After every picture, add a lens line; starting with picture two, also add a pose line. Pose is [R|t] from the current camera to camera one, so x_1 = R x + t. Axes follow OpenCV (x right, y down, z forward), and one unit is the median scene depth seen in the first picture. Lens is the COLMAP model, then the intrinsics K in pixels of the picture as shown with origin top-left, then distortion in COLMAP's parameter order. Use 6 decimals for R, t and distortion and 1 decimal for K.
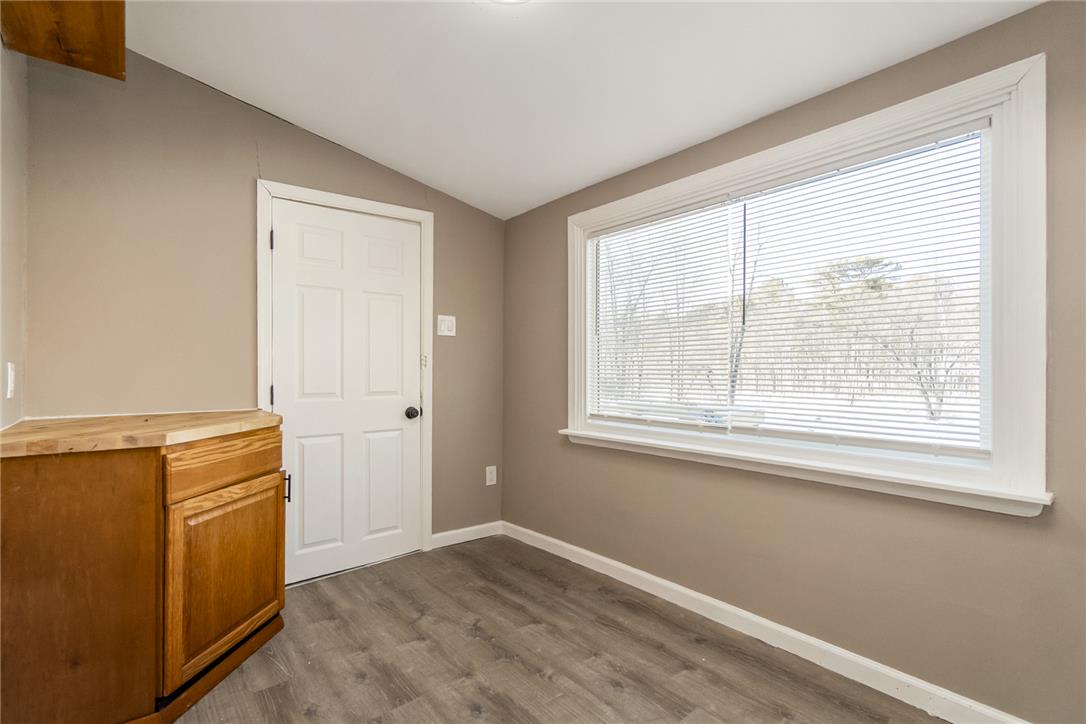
lens RADIAL K [[487.5, 0, 538.2], [0, 487.5, 373.4], [0, 0, 1]] dist [-0.003839, -0.000700]
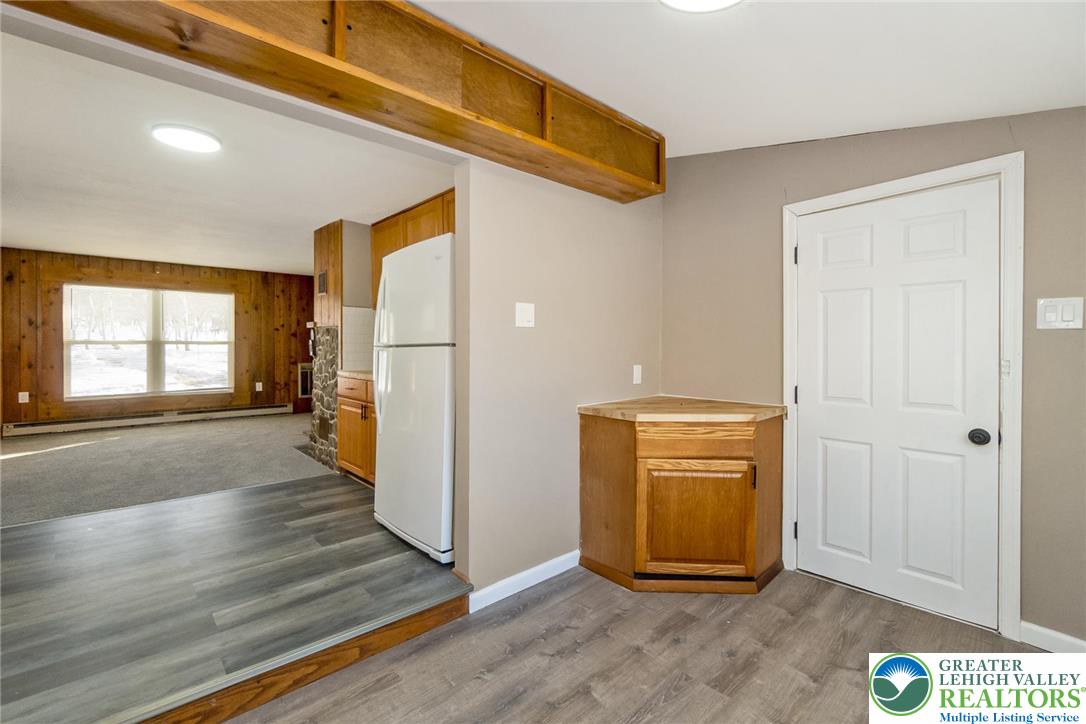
lens RADIAL K [[473.9, 0, 537.4], [0, 473.9, 348.9], [0, 0, 1]] dist [-0.005325, 0.000224]
pose [[0.051018, 0.007055, -0.998673, 0.645699], [-0.002353, 0.999973, 0.006944, -0.085719], [0.998695, 0.001996, 0.051033, 0.451146]]
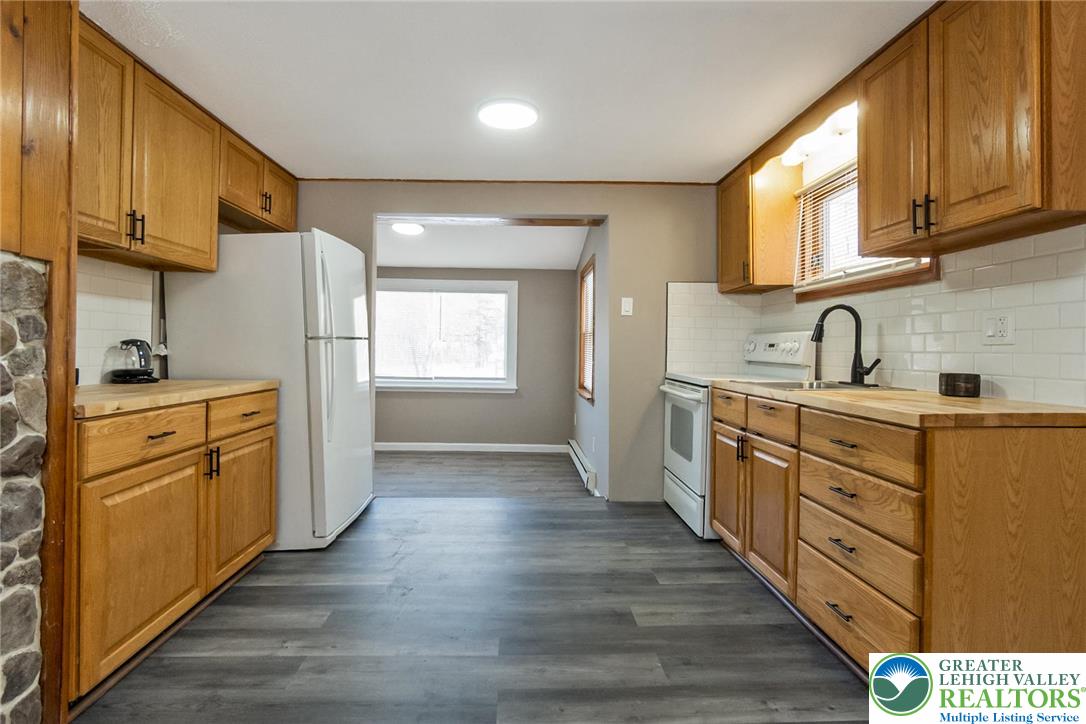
lens RADIAL K [[530.5, 0, 536.8], [0, 530.5, 347.3], [0, 0, 1]] dist [-0.000542, -0.000354]
pose [[0.602946, 0.006703, 0.797754, -1.768829], [-0.009242, 0.999956, -0.001417, -0.059307], [-0.797728, -0.006518, 0.602982, -1.345622]]
